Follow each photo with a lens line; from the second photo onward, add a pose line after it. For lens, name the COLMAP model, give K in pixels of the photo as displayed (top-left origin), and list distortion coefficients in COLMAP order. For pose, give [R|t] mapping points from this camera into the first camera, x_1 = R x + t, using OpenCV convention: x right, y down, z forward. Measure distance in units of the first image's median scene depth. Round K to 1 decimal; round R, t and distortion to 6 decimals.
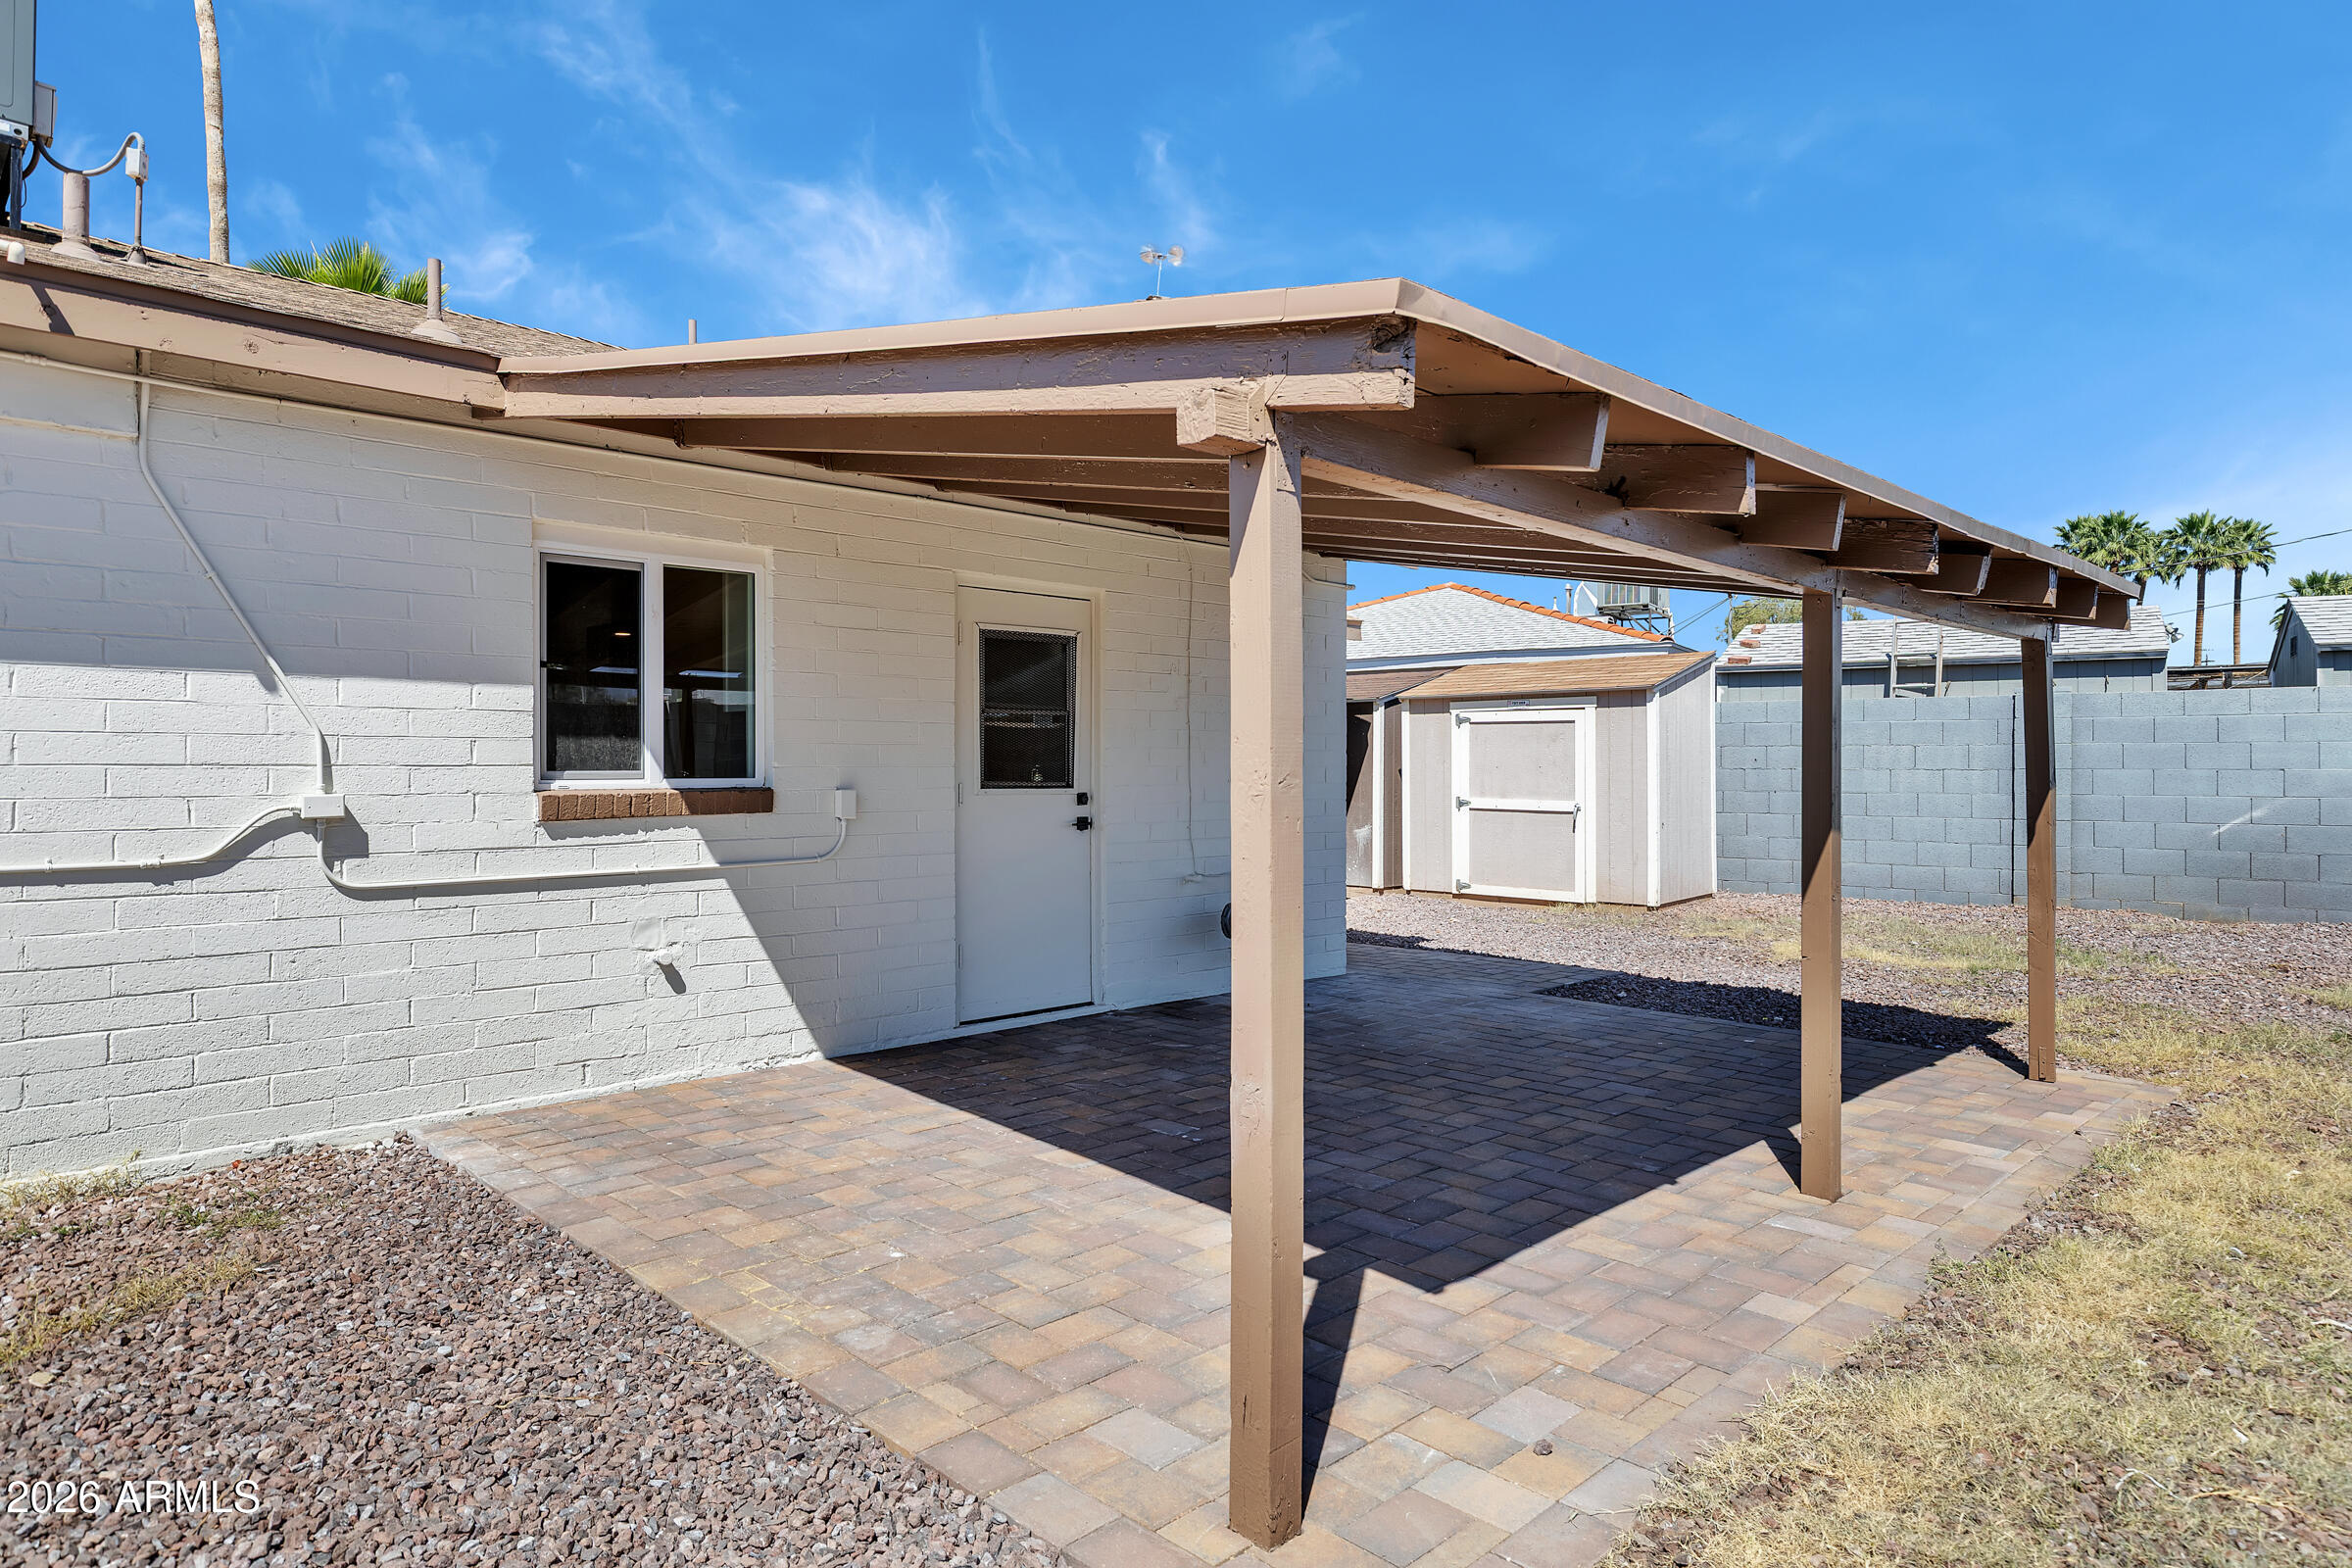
lens RADIAL K [[1404.0, 0, 1176.0], [0, 1404.0, 784.0], [0, 0, 1]] dist [-0.001223, 0.000232]
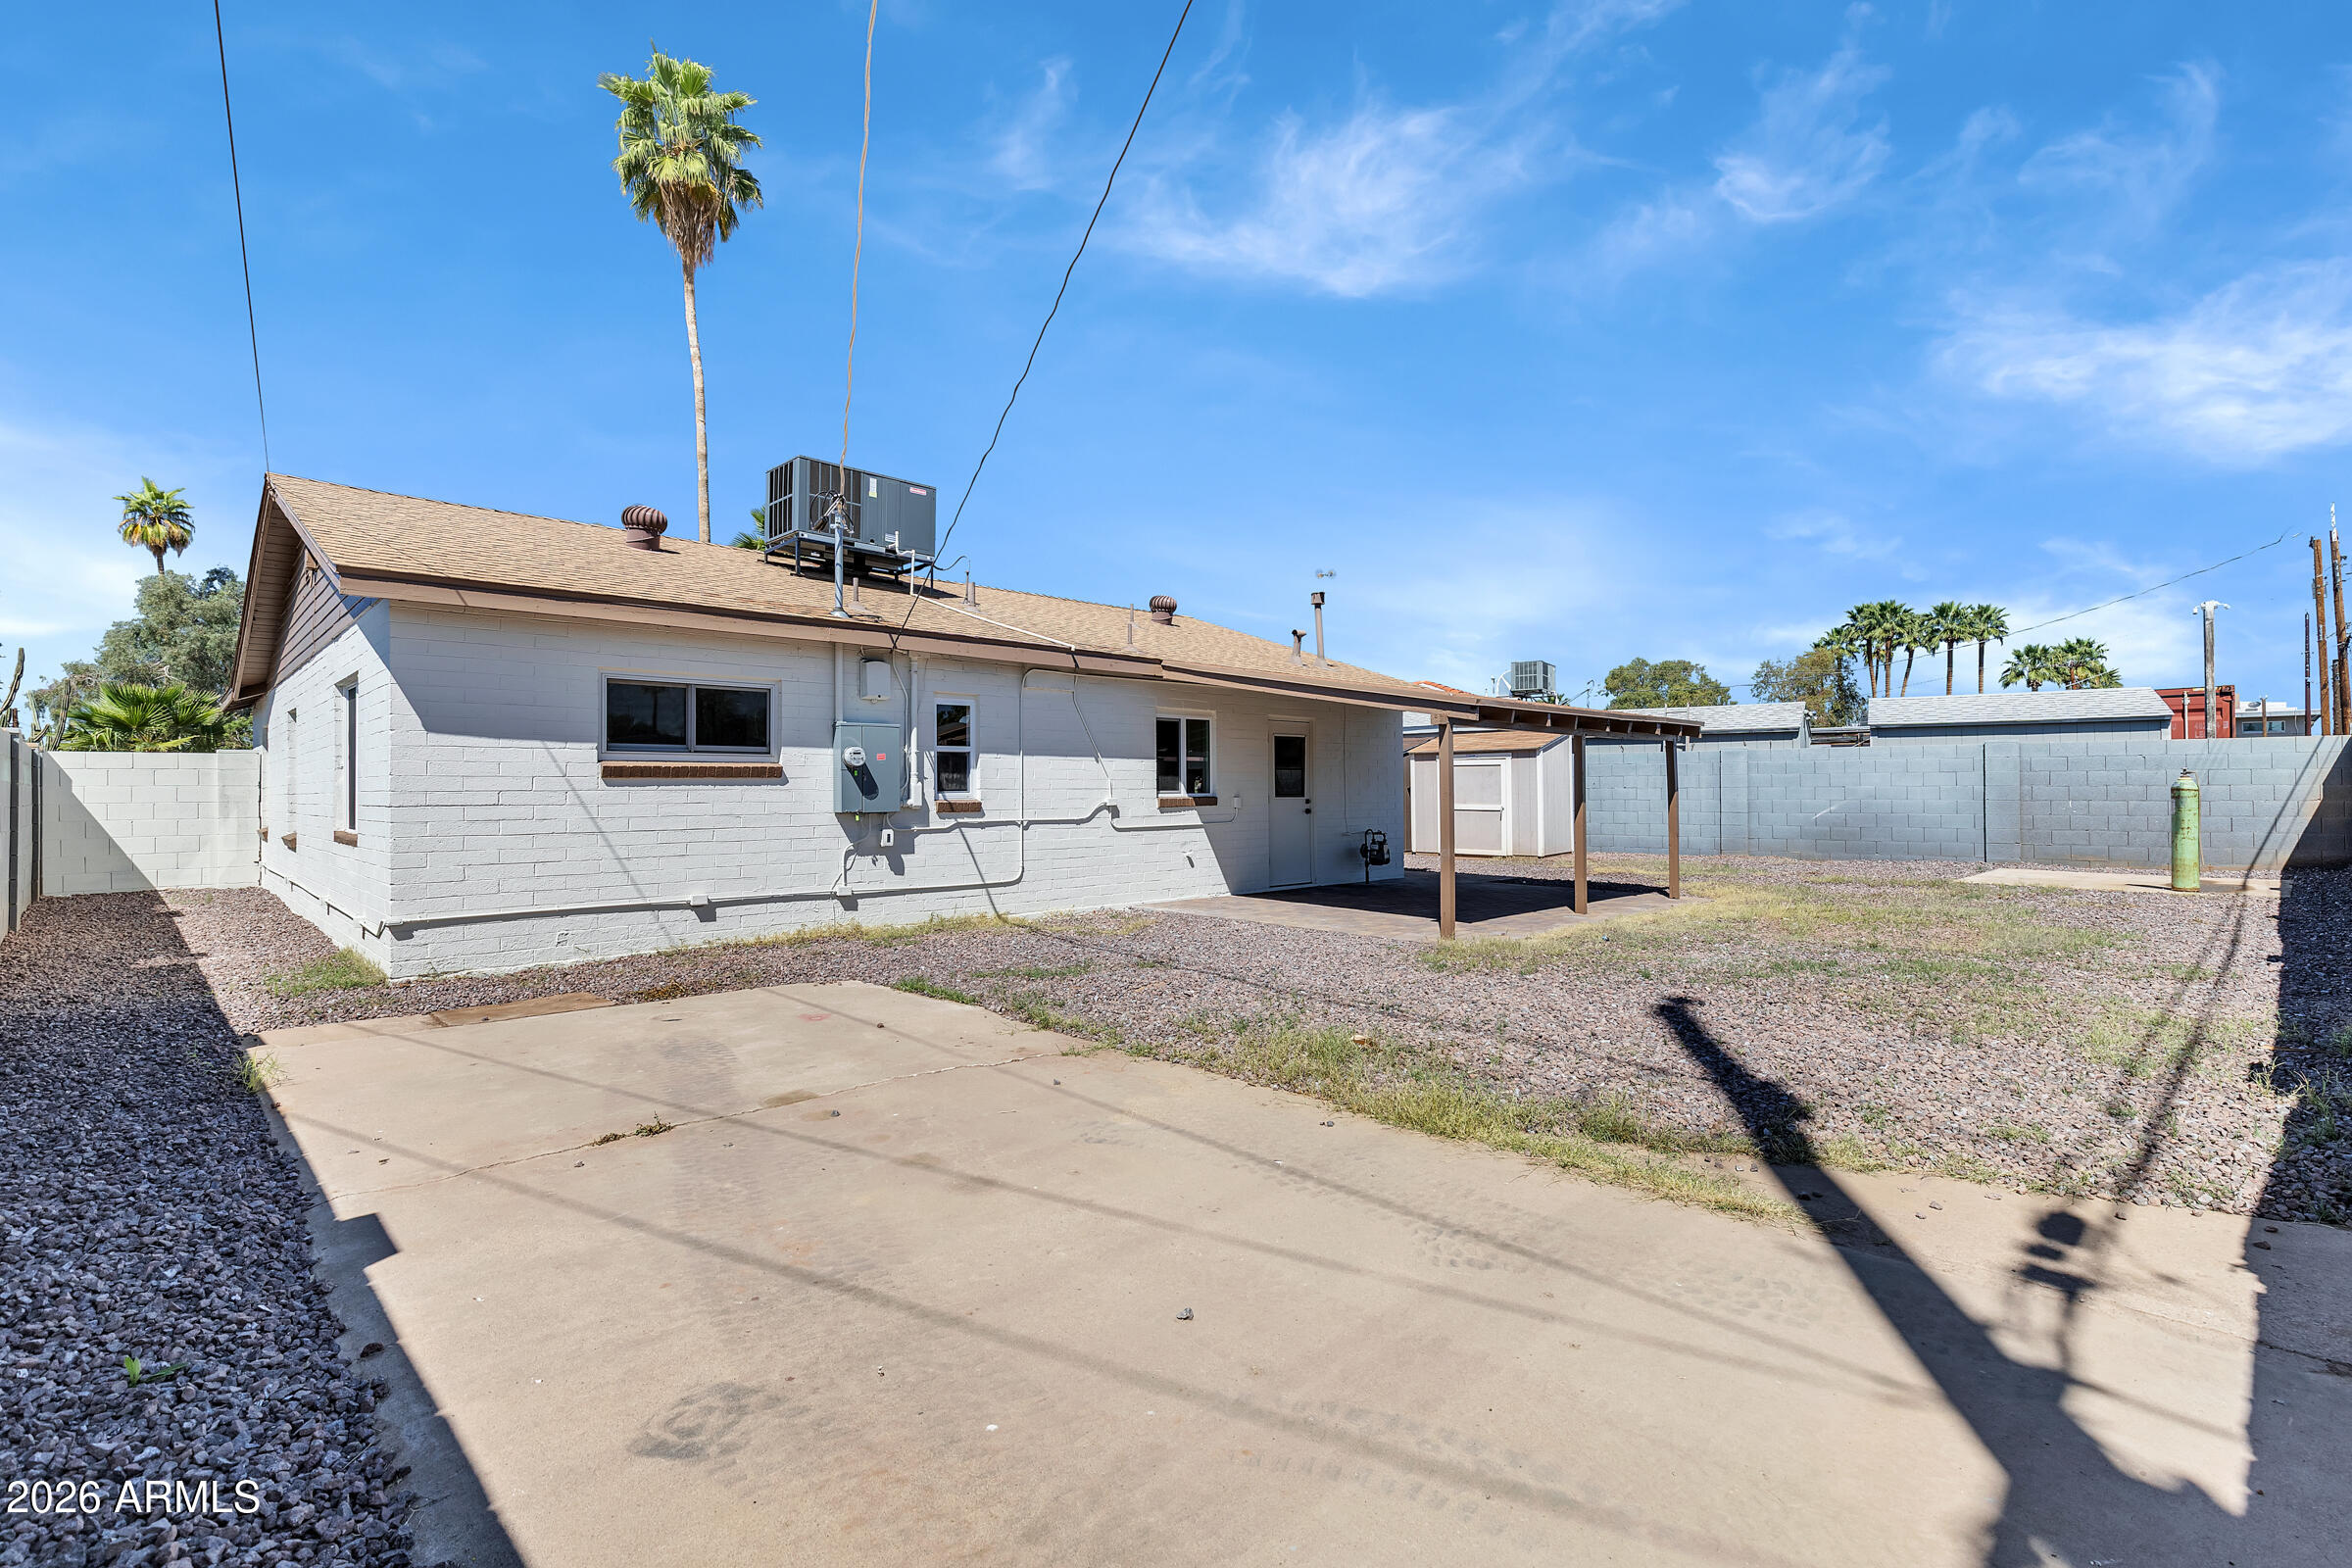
lens RADIAL K [[1061.9, 0, 1176.0], [0, 1061.9, 784.0], [0, 0, 1]] dist [0.000637, -0.000016]
pose [[0.999864, -0.006390, -0.015211, -0.169746], [0.006110, 0.999813, -0.018373, 0.008285], [0.015326, 0.018278, 0.999715, -0.565826]]
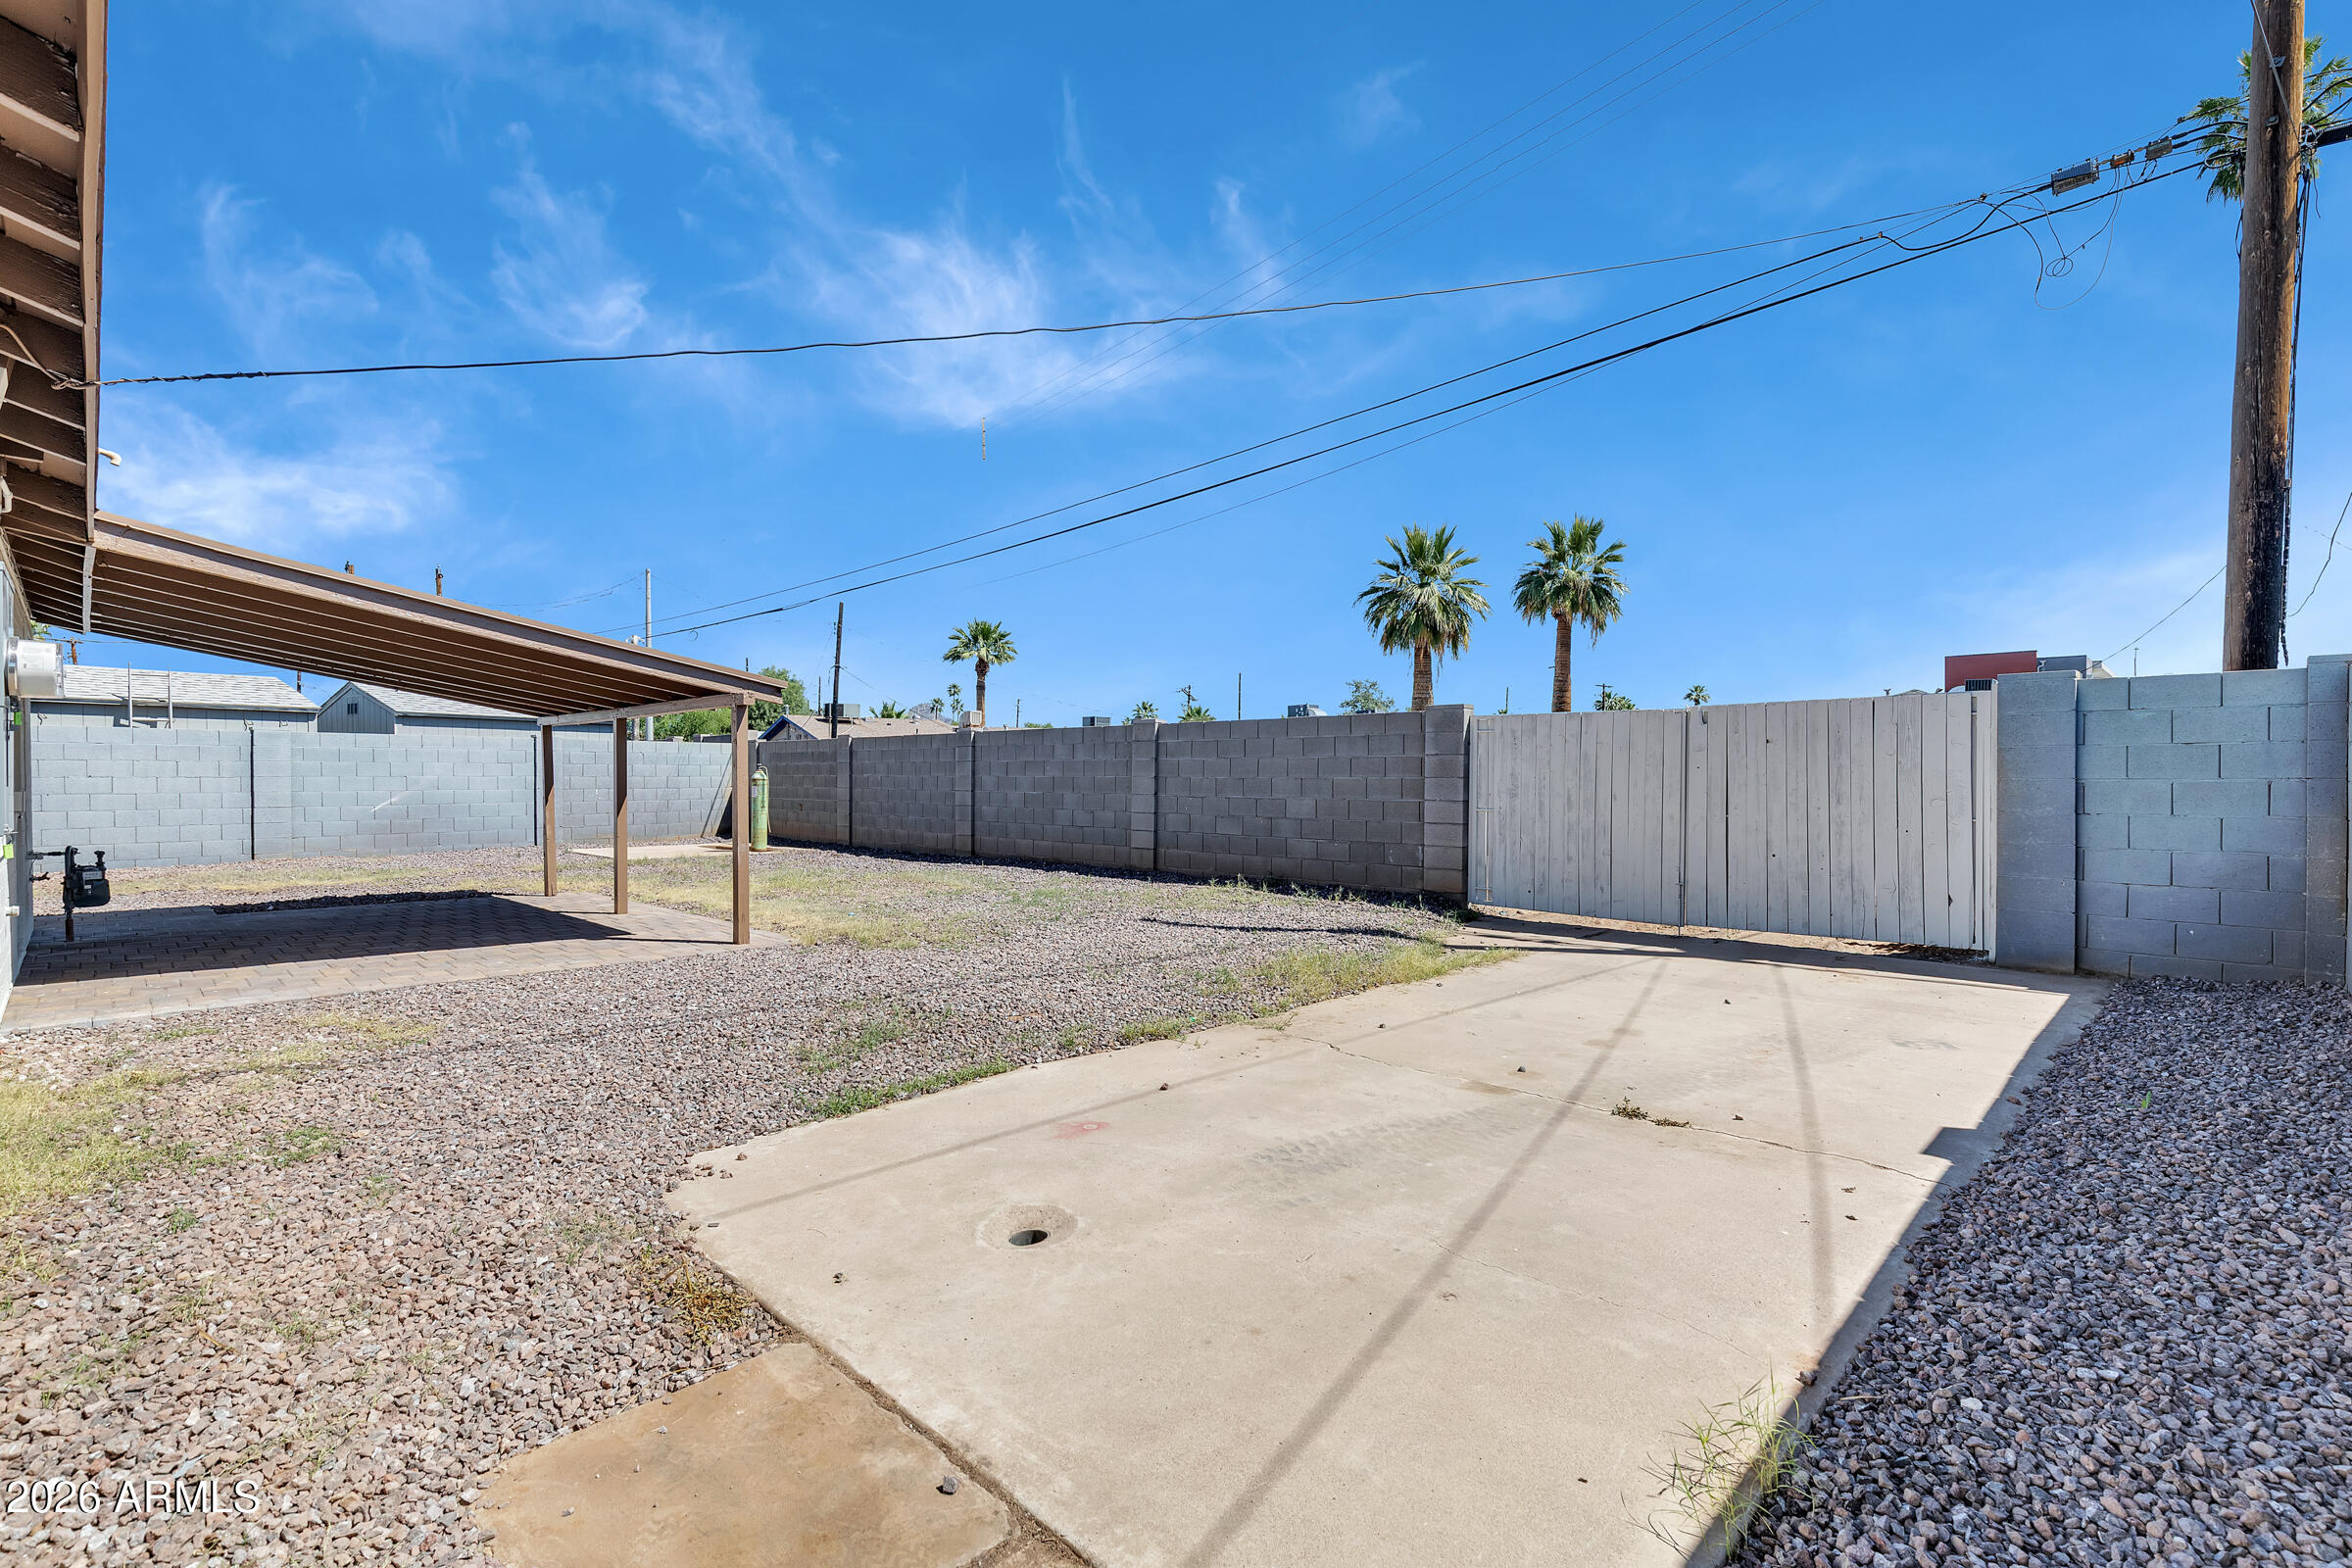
lens RADIAL K [[1061.9, 0, 1176.0], [0, 1061.9, 784.0], [0, 0, 1]] dist [0.000637, -0.000016]
pose [[0.001100, -0.009075, 0.999958, -0.681739], [0.012198, 0.999885, 0.009061, -0.000739], [-0.999925, 0.012187, 0.001211, -0.085369]]
